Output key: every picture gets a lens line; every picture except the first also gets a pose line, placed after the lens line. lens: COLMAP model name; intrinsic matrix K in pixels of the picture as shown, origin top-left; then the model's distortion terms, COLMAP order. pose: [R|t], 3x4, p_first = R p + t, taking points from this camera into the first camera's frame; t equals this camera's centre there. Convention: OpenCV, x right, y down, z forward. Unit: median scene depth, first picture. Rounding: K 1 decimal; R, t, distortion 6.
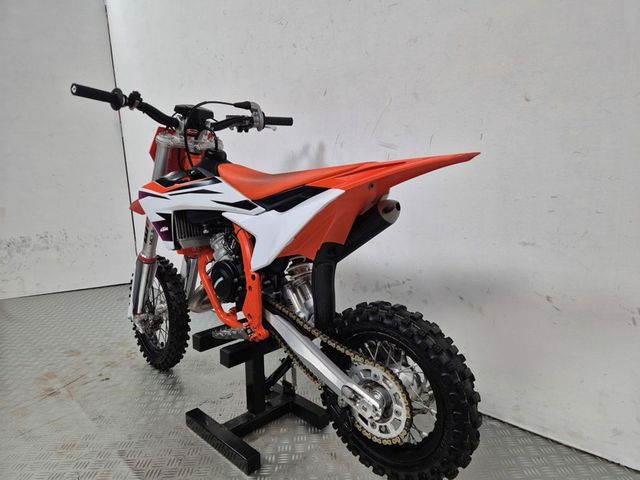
lens RADIAL K [[423.8, 0, 320.8], [0, 423.8, 246.0], [0, 0, 1]] dist [0.066511, -0.047691]
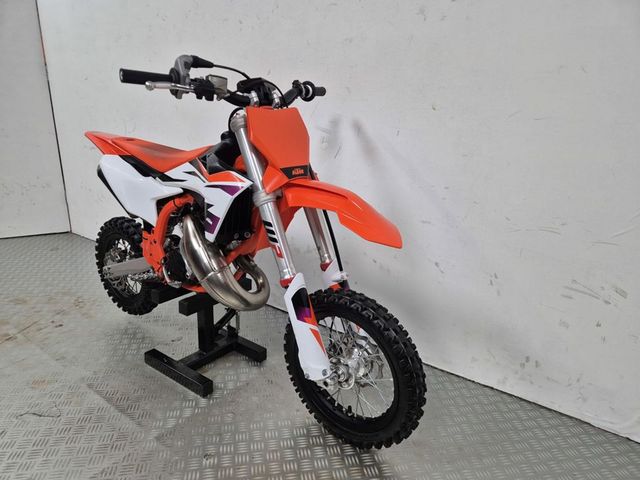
lens RADIAL K [[423.9, 0, 315.6], [0, 423.9, 248.7], [0, 0, 1]] dist [0.065156, -0.005446]
pose [[0.986090, 0.024523, 0.164392, -0.052270], [-0.045486, 0.991114, 0.124999, -0.066376], [-0.159866, -0.130738, 0.978443, -0.202782]]
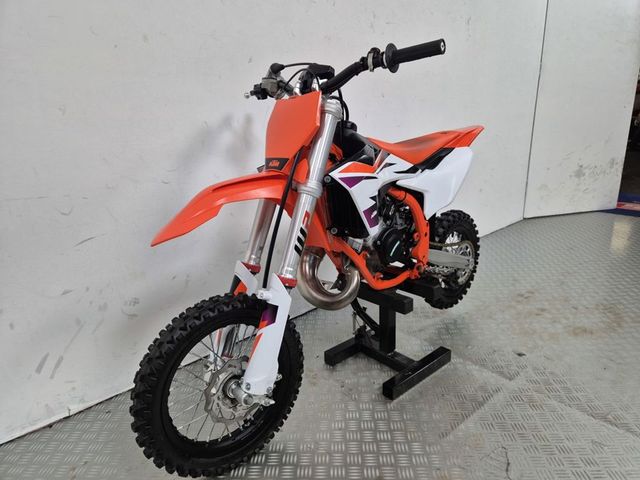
lens RADIAL K [[424.3, 0, 320.0], [0, 424.3, 240.0], [0, 0, 1]] dist [0.031778, 0.001912]
pose [[0.065365, -0.258306, 0.963849, -1.247066], [0.211146, 0.947624, 0.239638, -0.224630], [-0.975267, 0.187849, 0.116482, 1.033537]]
